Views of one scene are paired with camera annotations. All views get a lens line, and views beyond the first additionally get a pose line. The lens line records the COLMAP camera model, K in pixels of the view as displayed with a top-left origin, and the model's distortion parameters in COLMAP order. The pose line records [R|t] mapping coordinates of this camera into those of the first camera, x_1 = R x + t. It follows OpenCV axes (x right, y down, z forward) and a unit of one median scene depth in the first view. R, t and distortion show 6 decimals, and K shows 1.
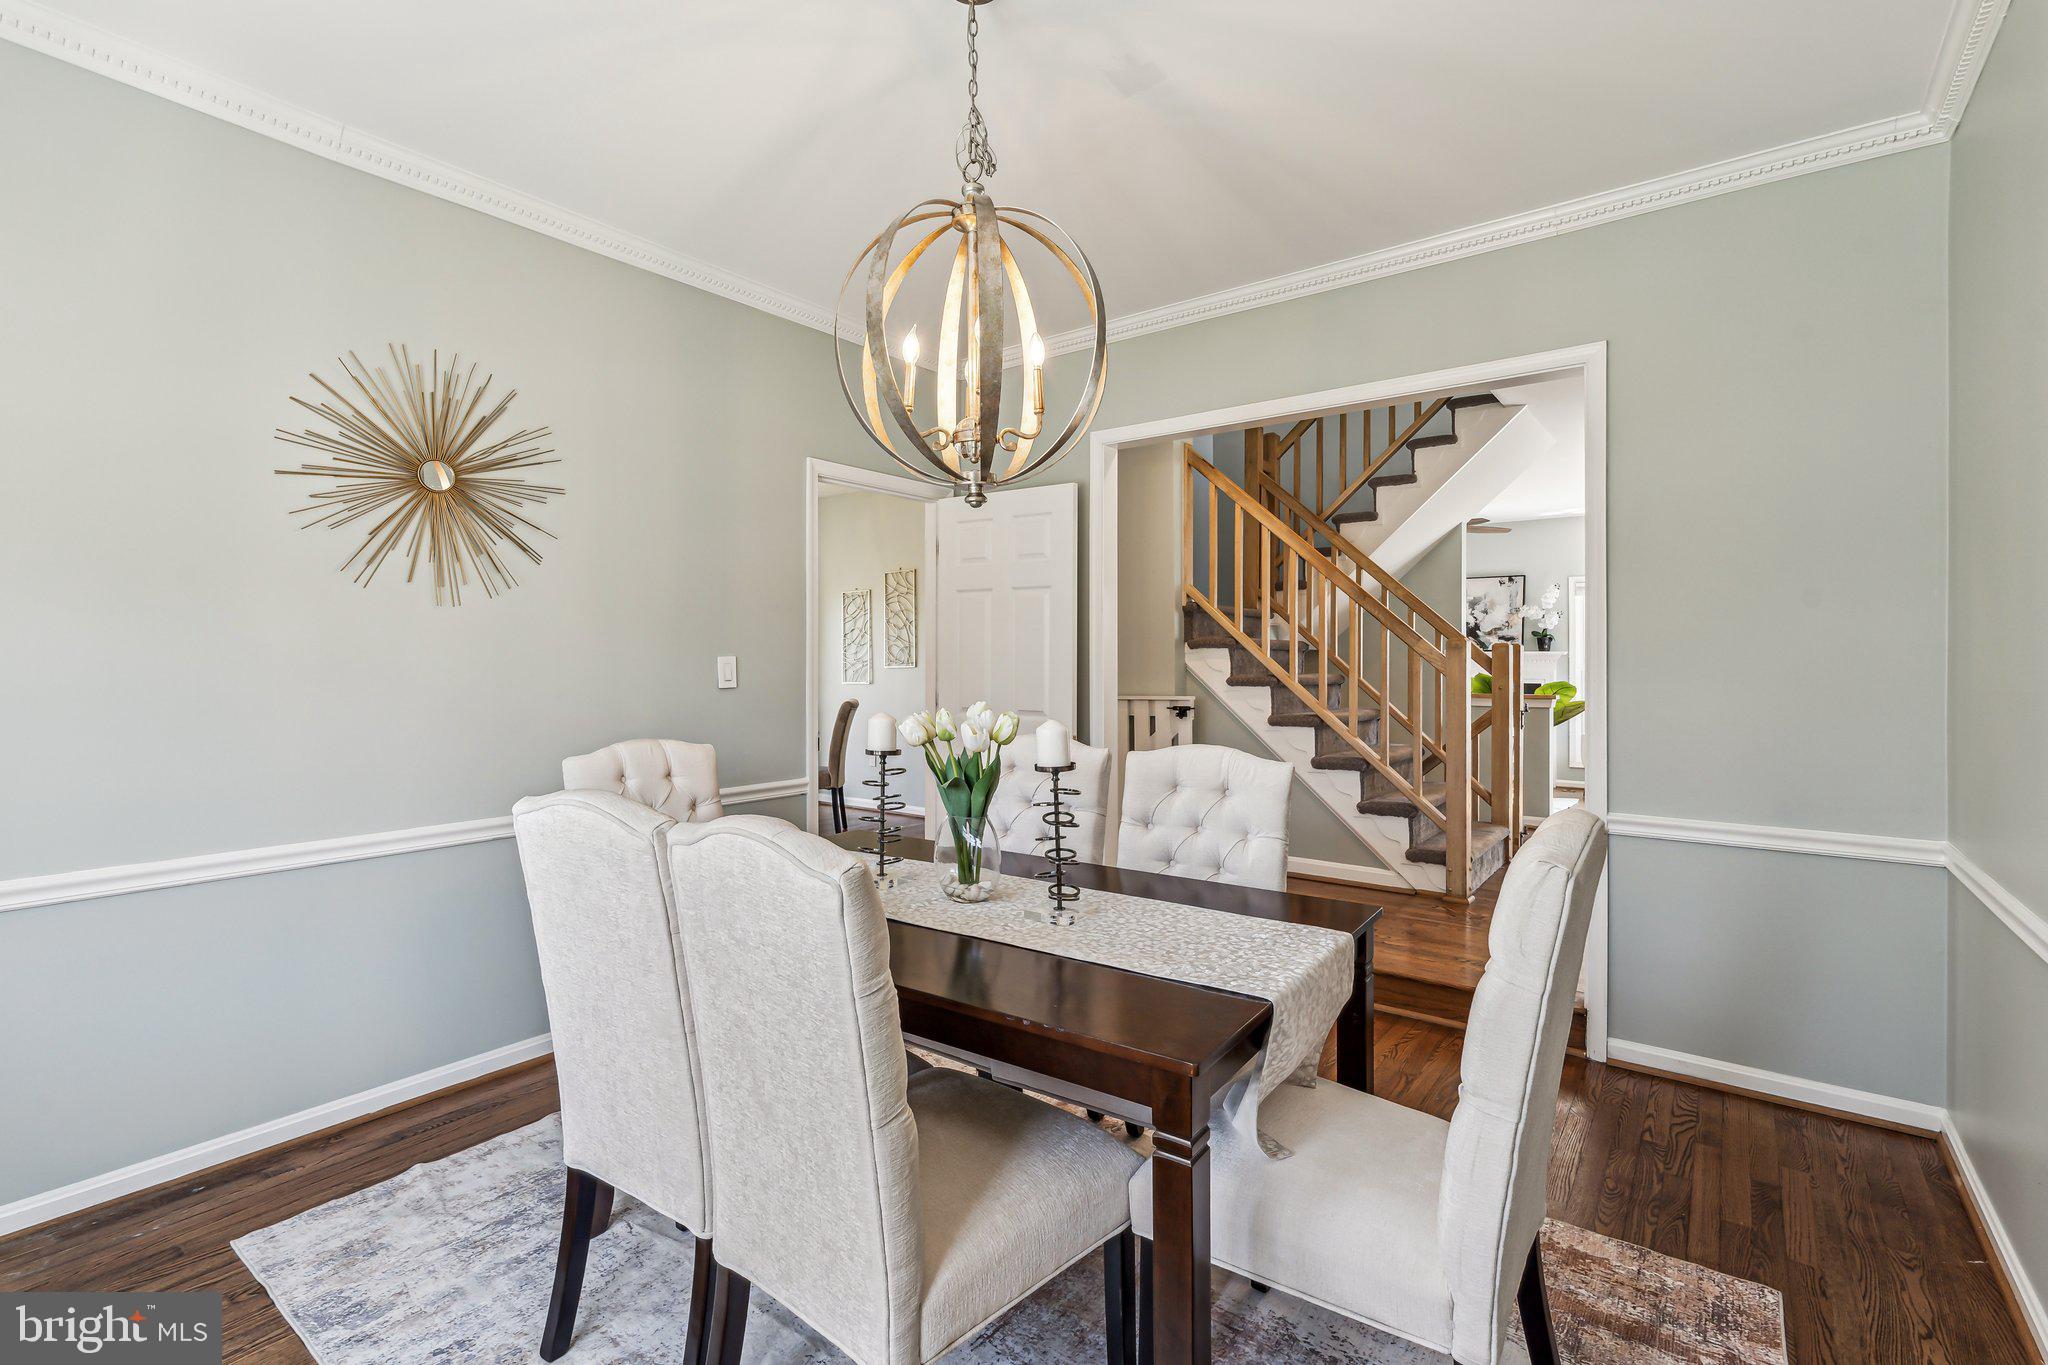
lens RADIAL K [[907.8, 0, 1017.8], [0, 907.8, 662.5], [0, 0, 1]] dist [-0.025037, 0.000127]
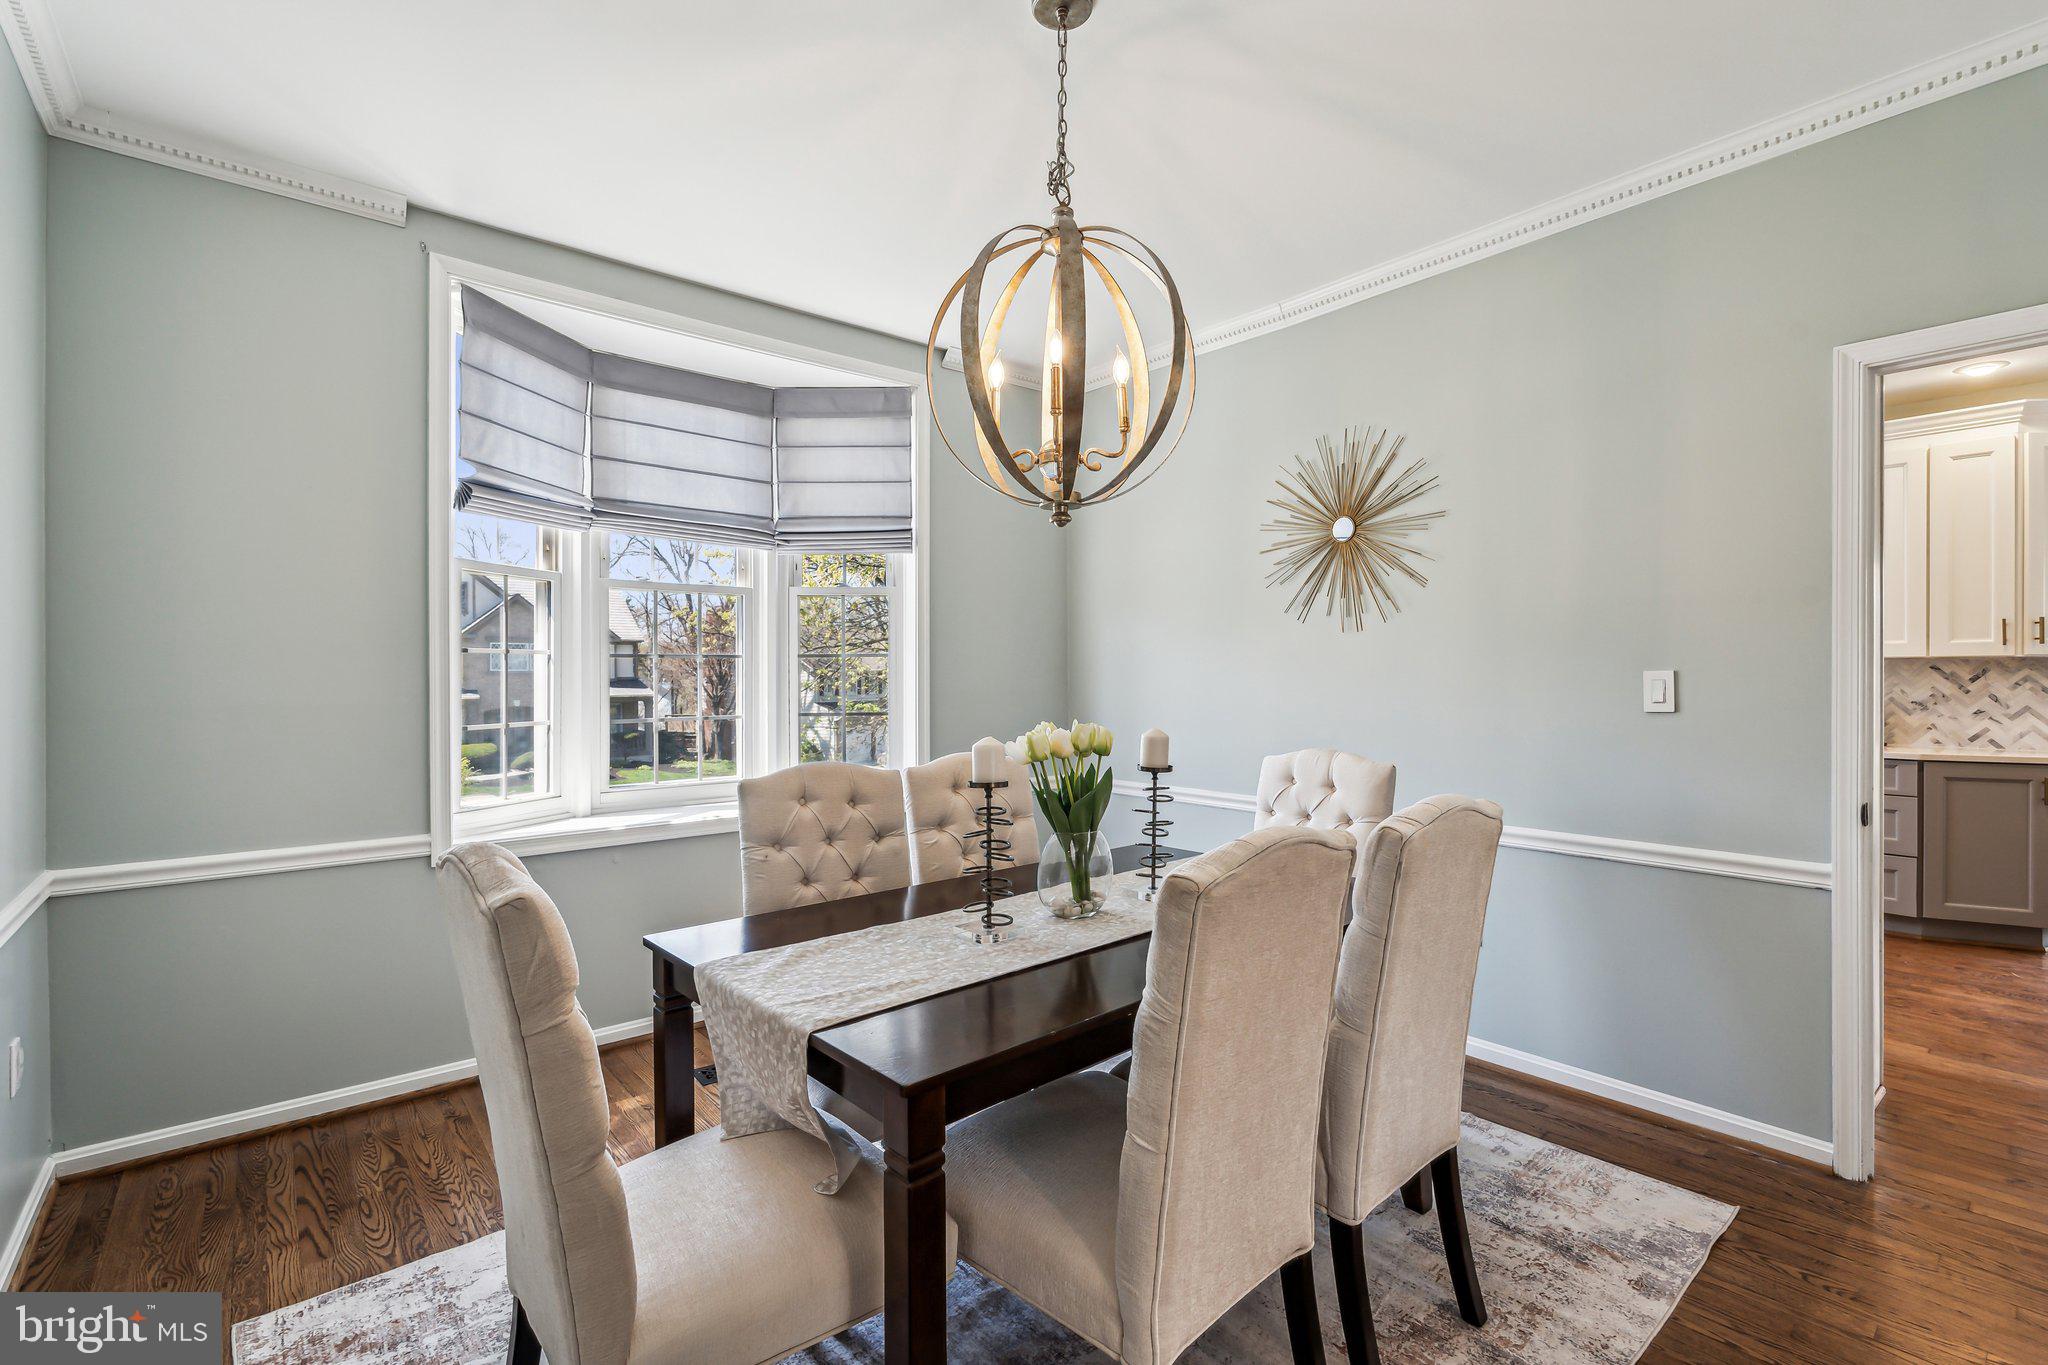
lens RADIAL K [[920.9, 0, 1024.9], [0, 920.9, 677.7], [0, 0, 1]] dist [0.000055, 0.000222]
pose [[-0.213177, 0.007020, -0.976988, 0.695730], [0.003588, 0.999973, 0.006402, -0.008478], [0.977007, -0.002141, -0.213197, 0.810559]]
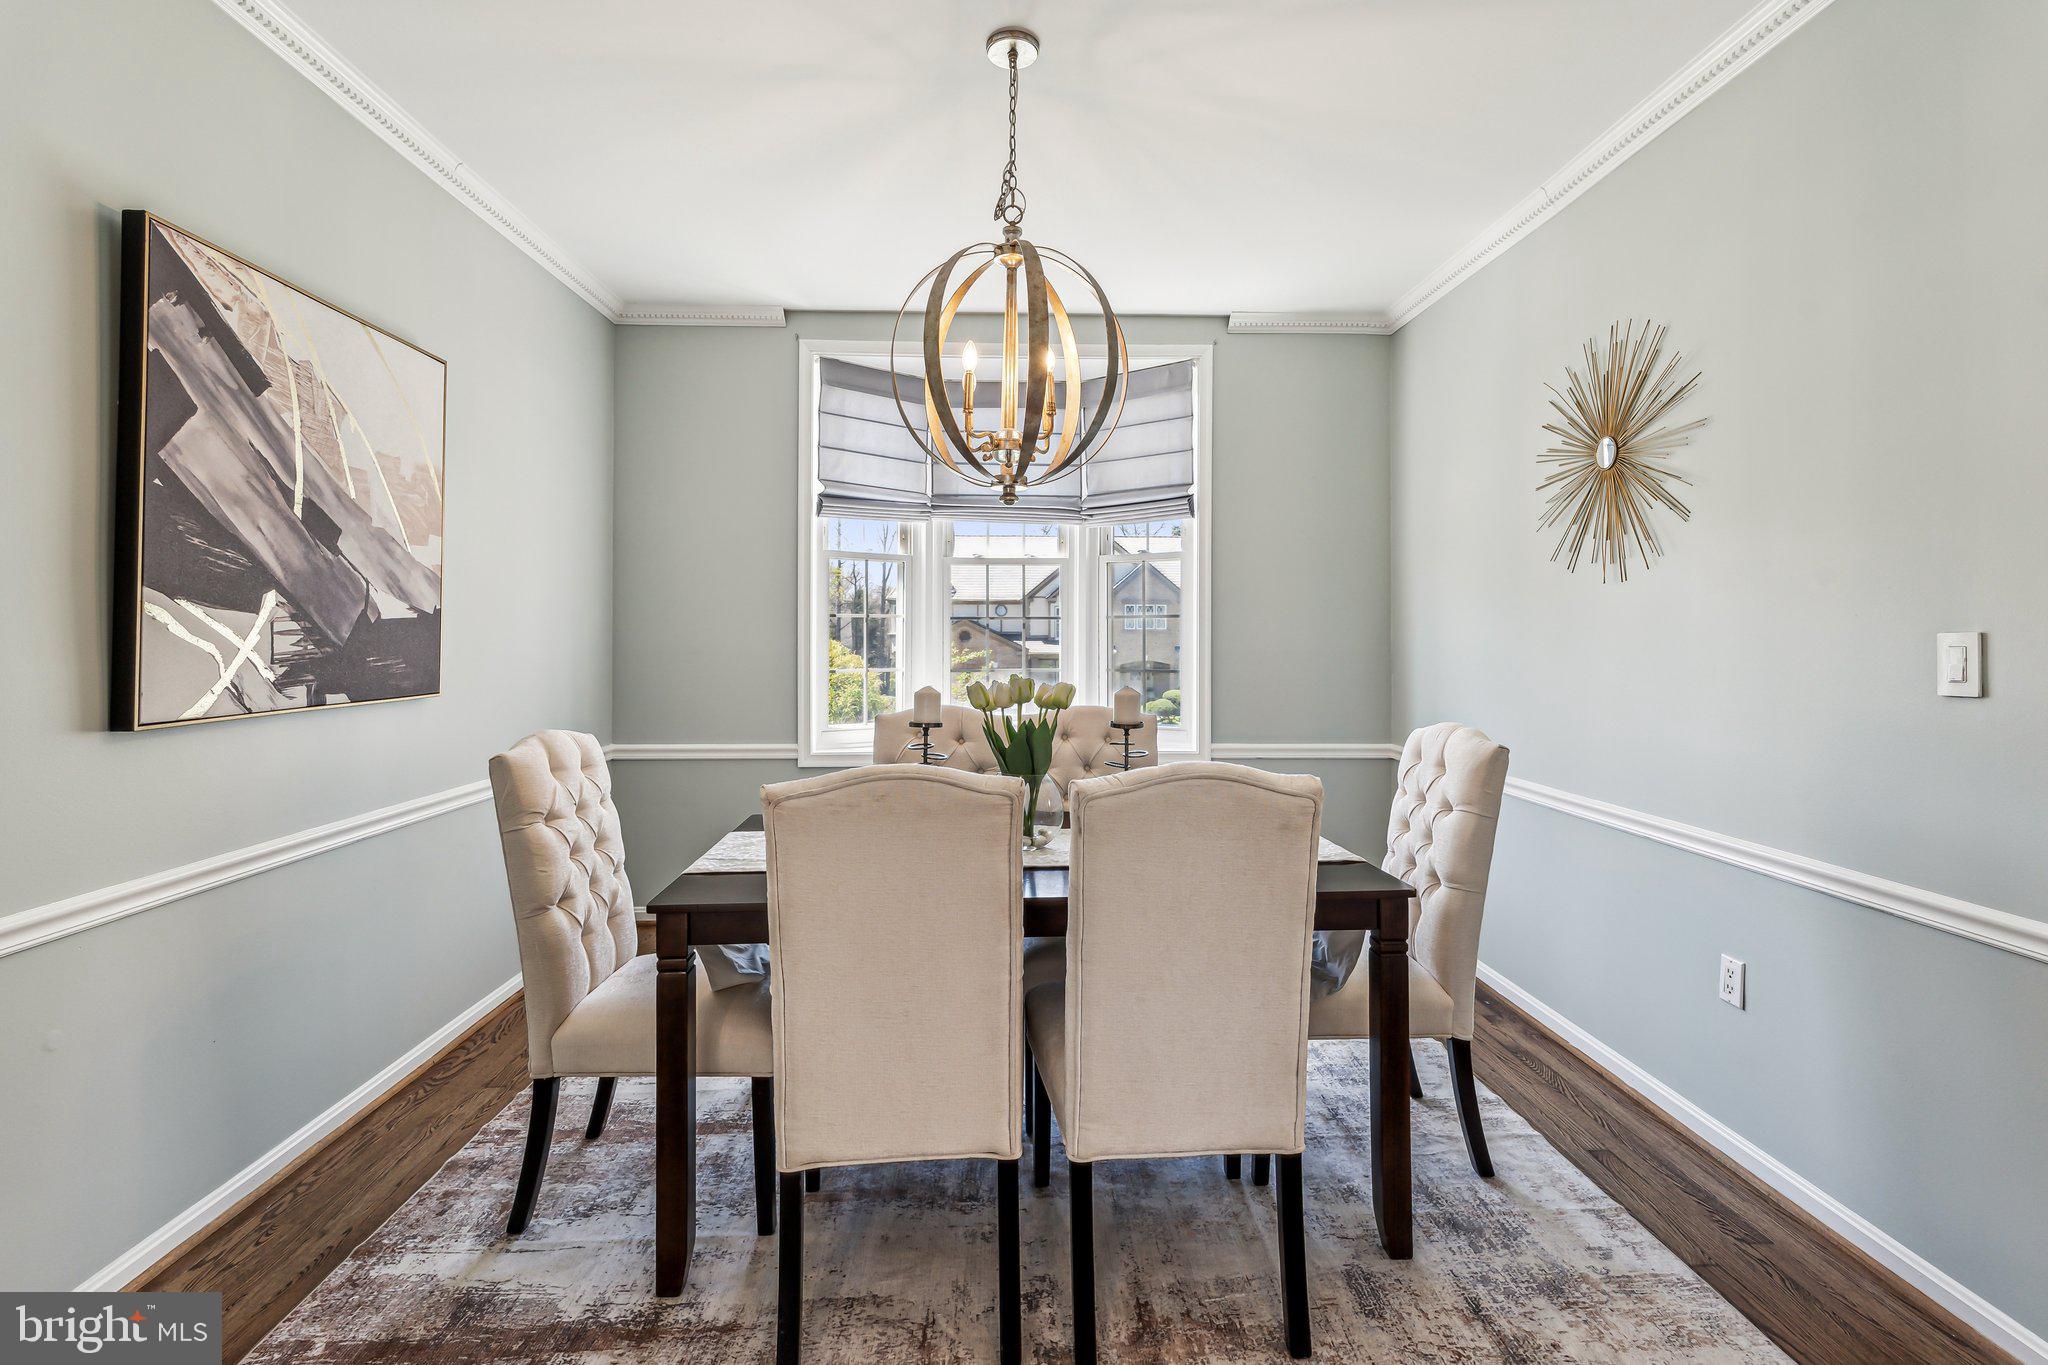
lens RADIAL K [[931.0, 0, 1023.1], [0, 931.0, 631.9], [0, 0, 1]] dist [-0.009857, 0.000538]
pose [[-0.770057, -0.000090, -0.637976, 0.500584], [0.000375, 1.000000, -0.000595, -0.007972], [0.637975, -0.000697, -0.770056, 1.338334]]
